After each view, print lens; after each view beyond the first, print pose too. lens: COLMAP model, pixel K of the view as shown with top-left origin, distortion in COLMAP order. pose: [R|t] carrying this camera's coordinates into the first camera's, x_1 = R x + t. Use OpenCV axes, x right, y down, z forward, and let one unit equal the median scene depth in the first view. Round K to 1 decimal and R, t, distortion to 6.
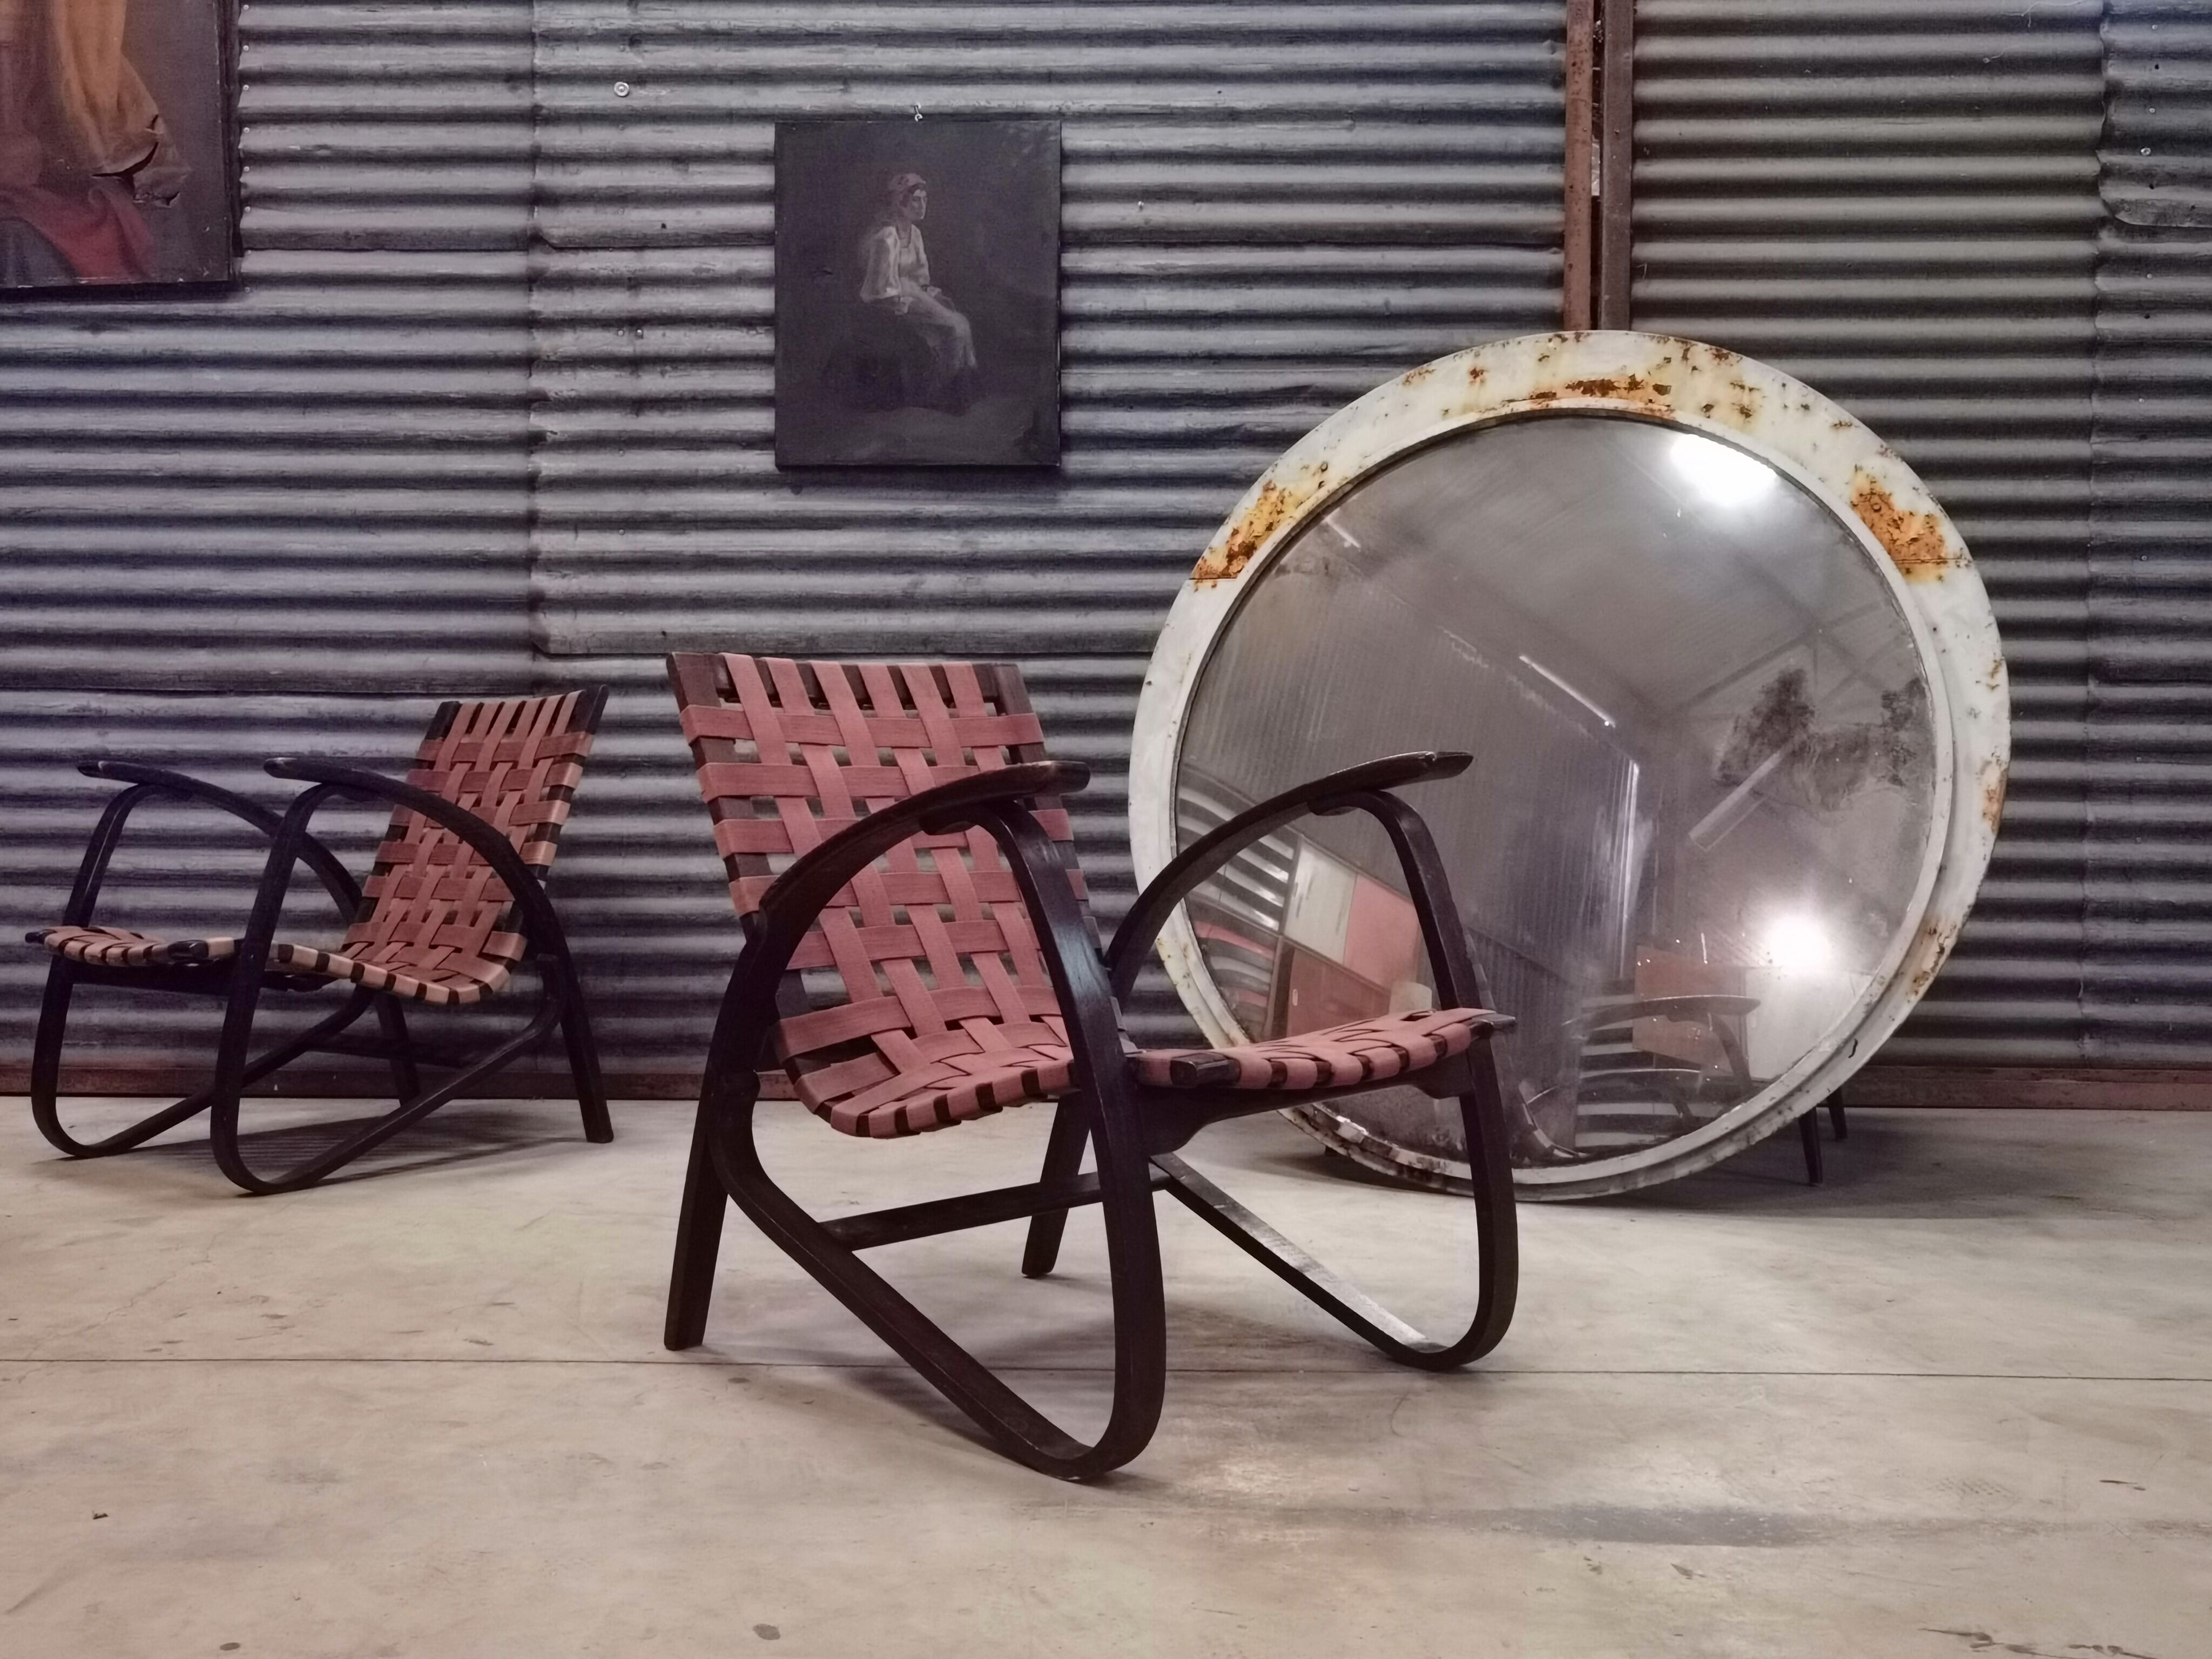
lens RADIAL K [[2258.6, 0, 1106.7], [0, 2258.6, 812.3], [0, 0, 1]] dist [-0.054400, 0.185920]
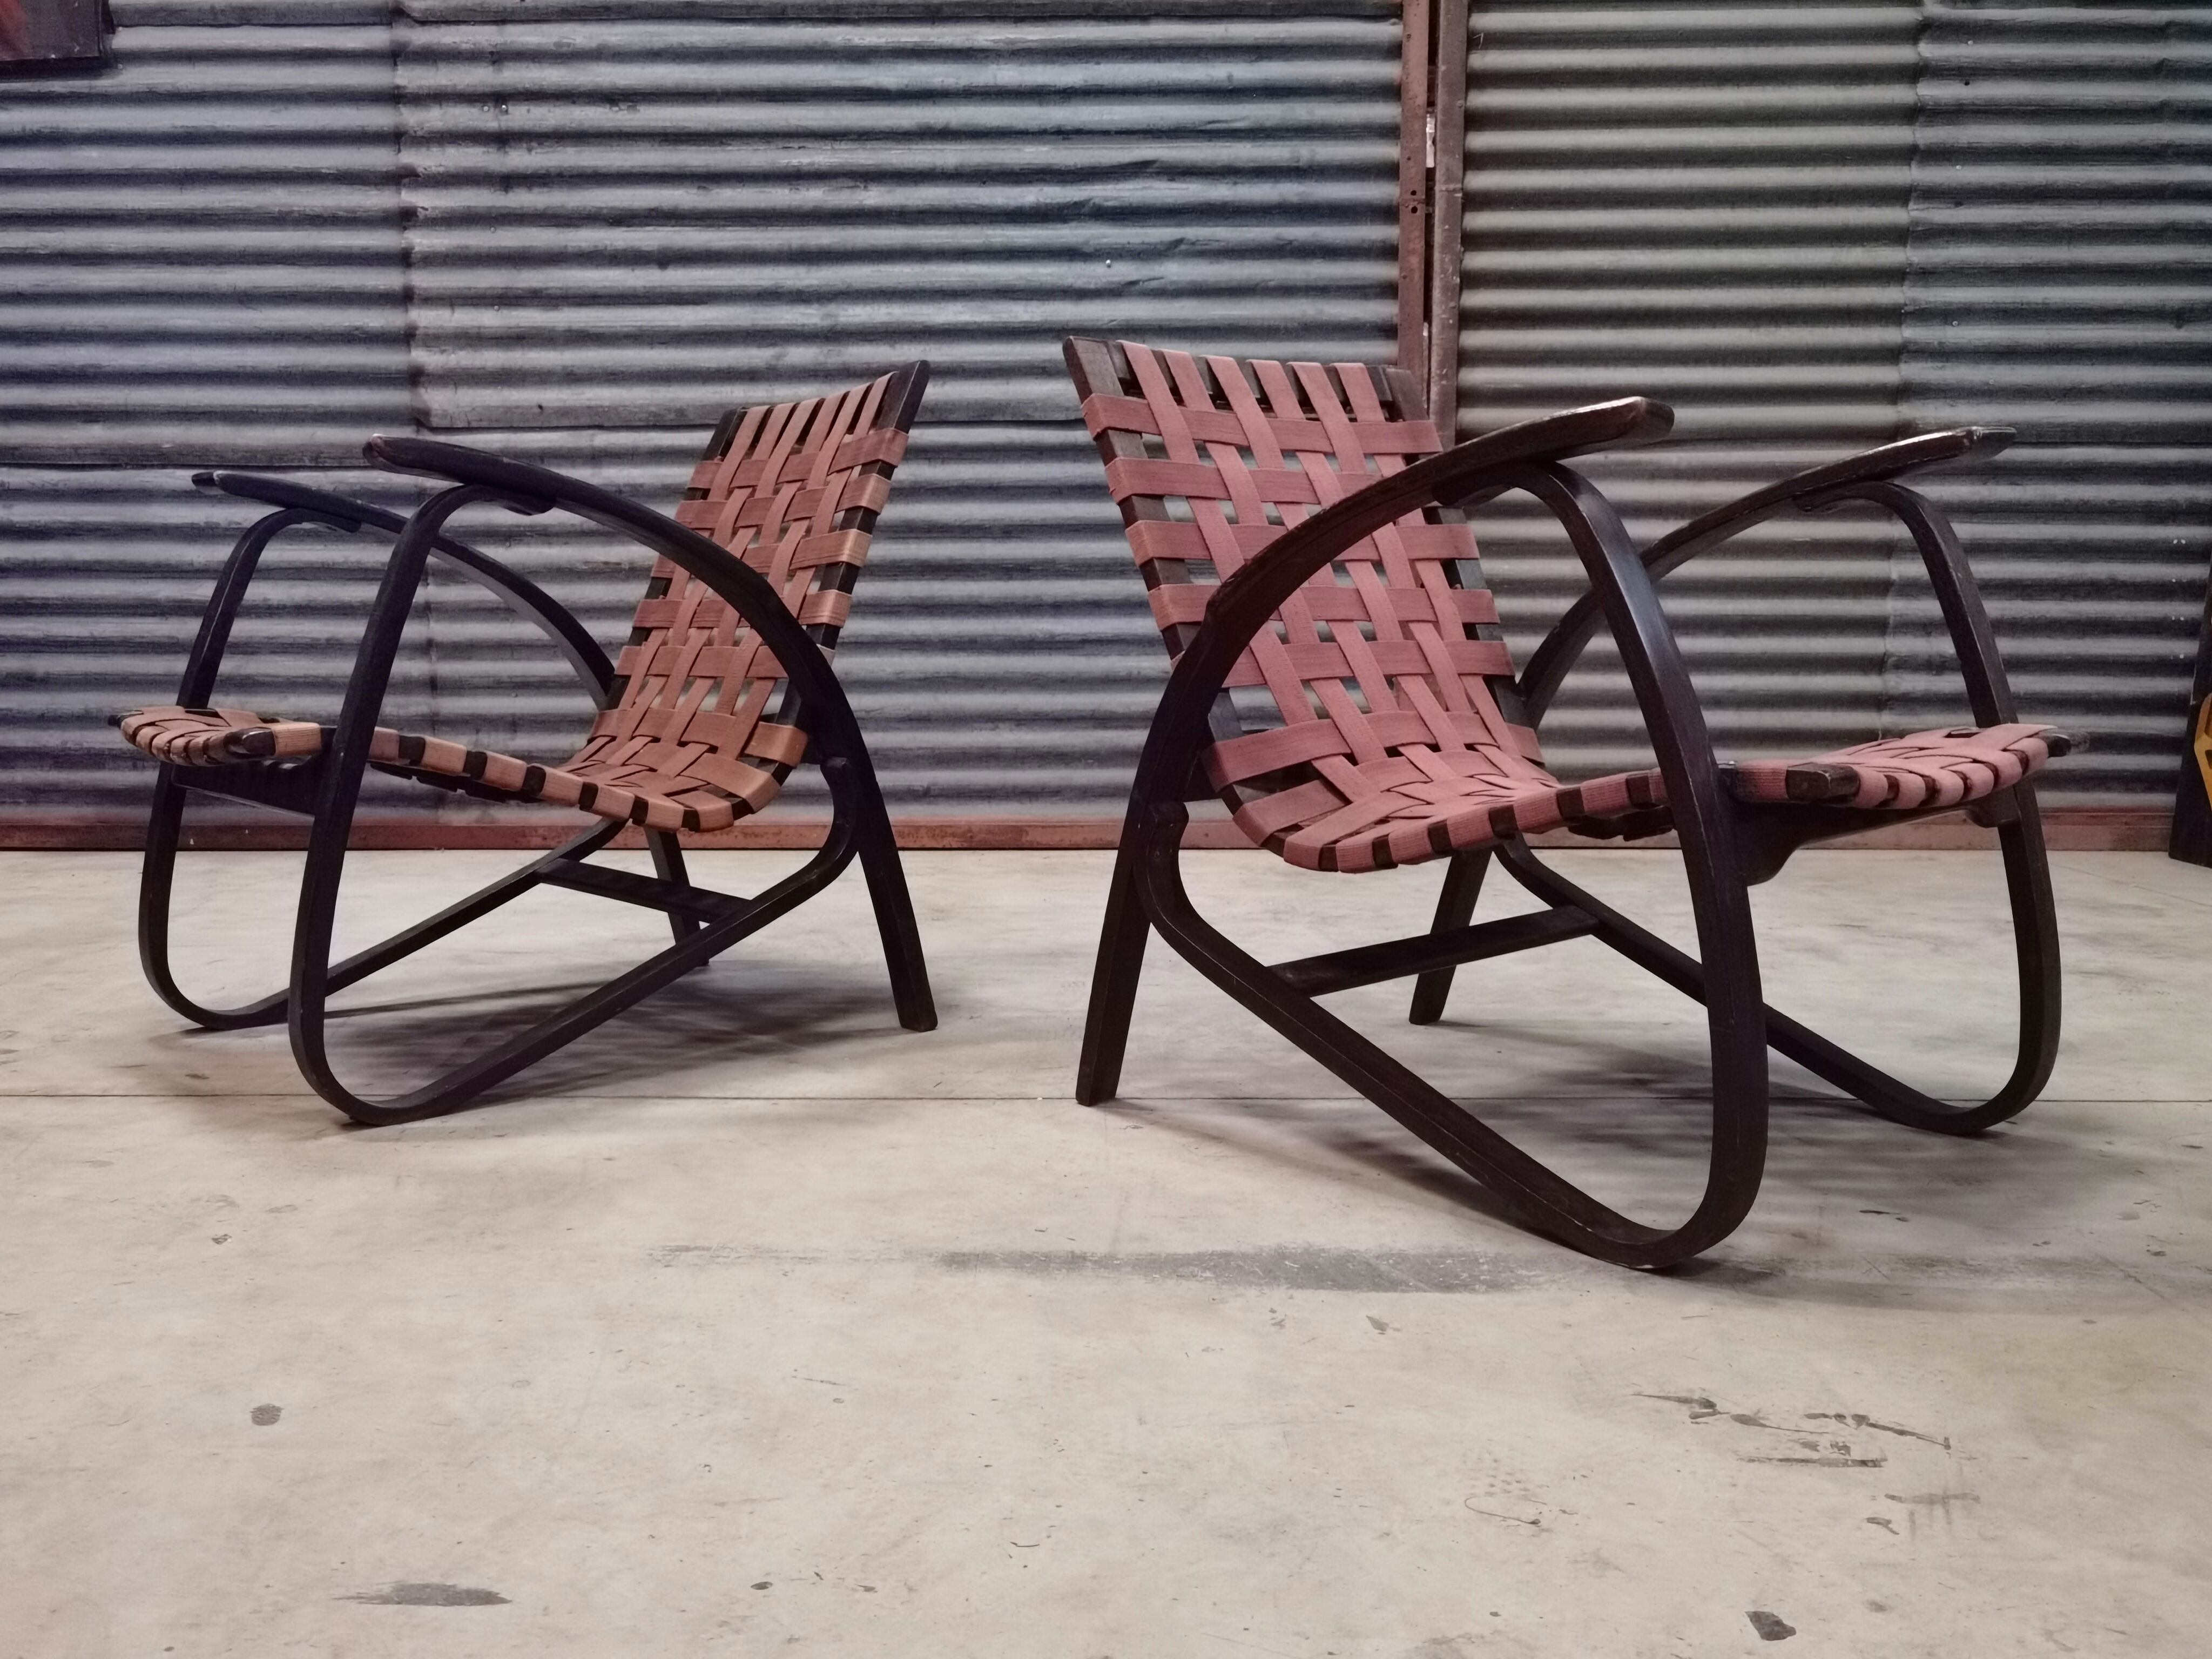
lens RADIAL K [[1842.5, 0, 1105.9], [0, 1842.5, 818.2], [0, 0, 1]] dist [0.019958, -0.006082]
pose [[0.999967, -0.006372, 0.005087, 0.061769], [0.005850, 0.995282, 0.096844, 0.029680], [-0.005681, -0.096811, 0.995287, 0.127202]]
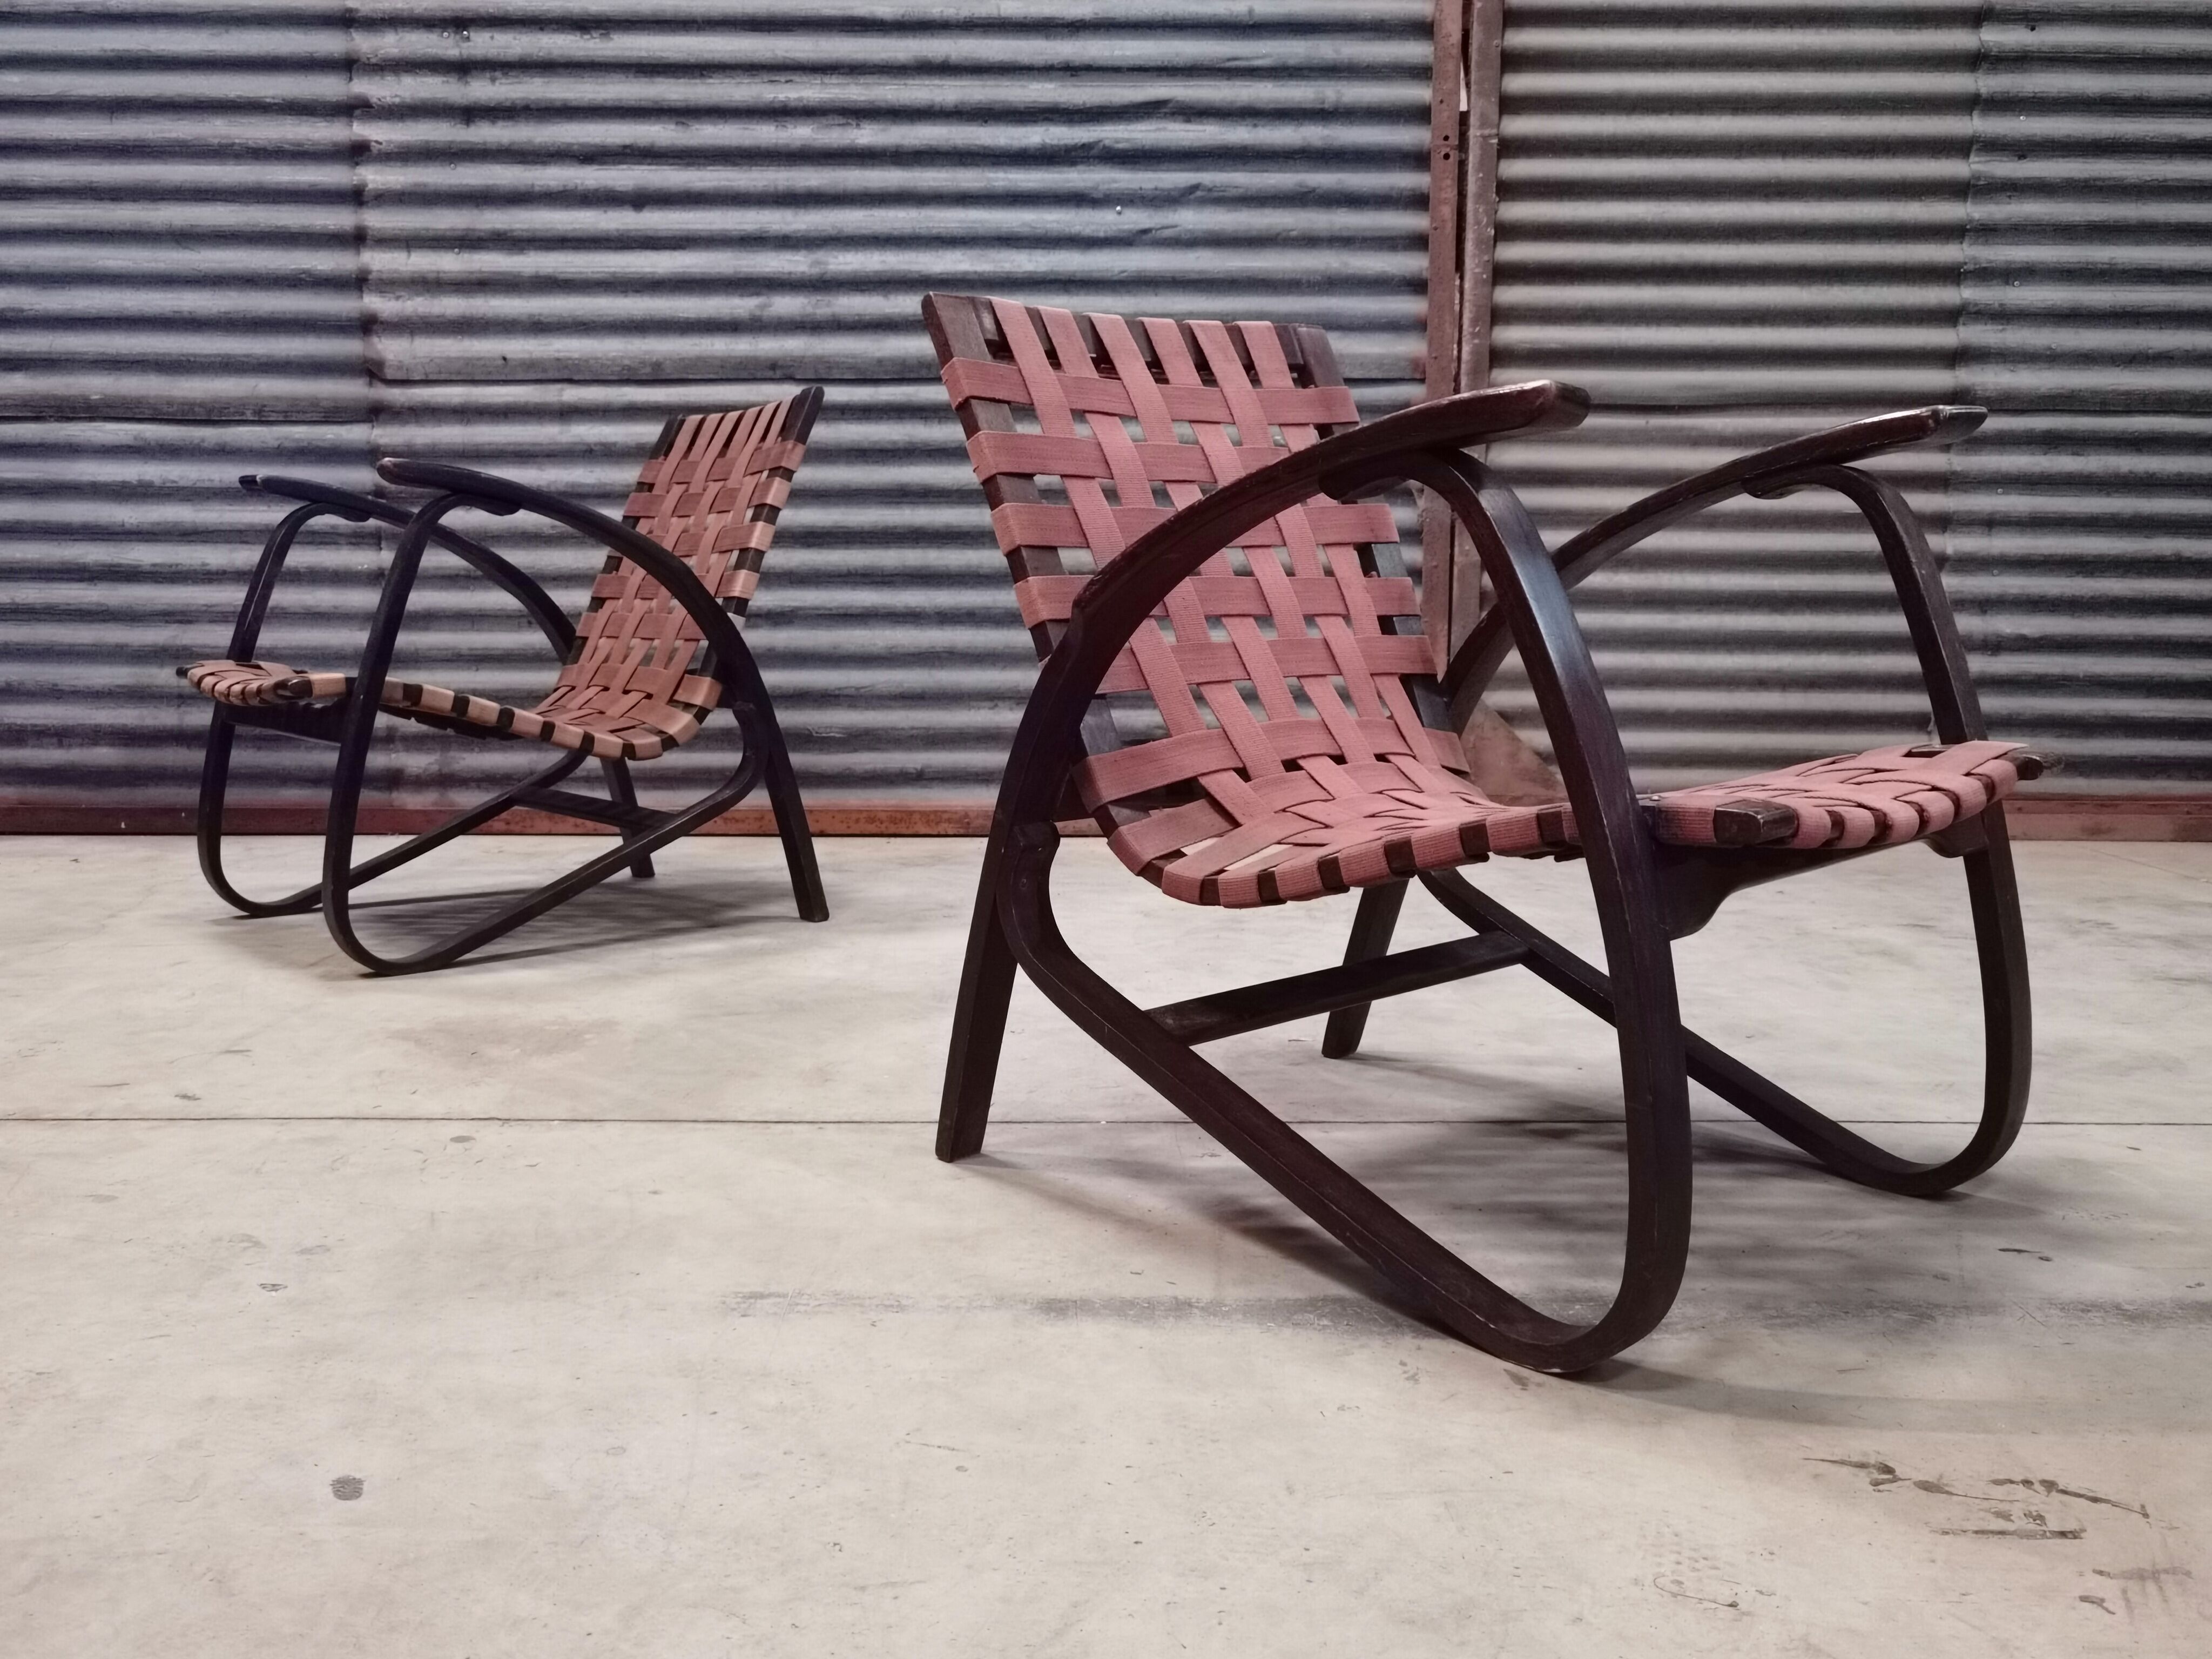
lens RADIAL K [[1967.0, 0, 1100.9], [0, 1967.0, 810.7], [0, 0, 1]] dist [0.013267, 0.011234]
pose [[0.999546, -0.003152, 0.029967, 0.034616], [-0.000137, 0.994029, 0.109115, 0.021731], [-0.030132, -0.109069, 0.993577, 0.130056]]
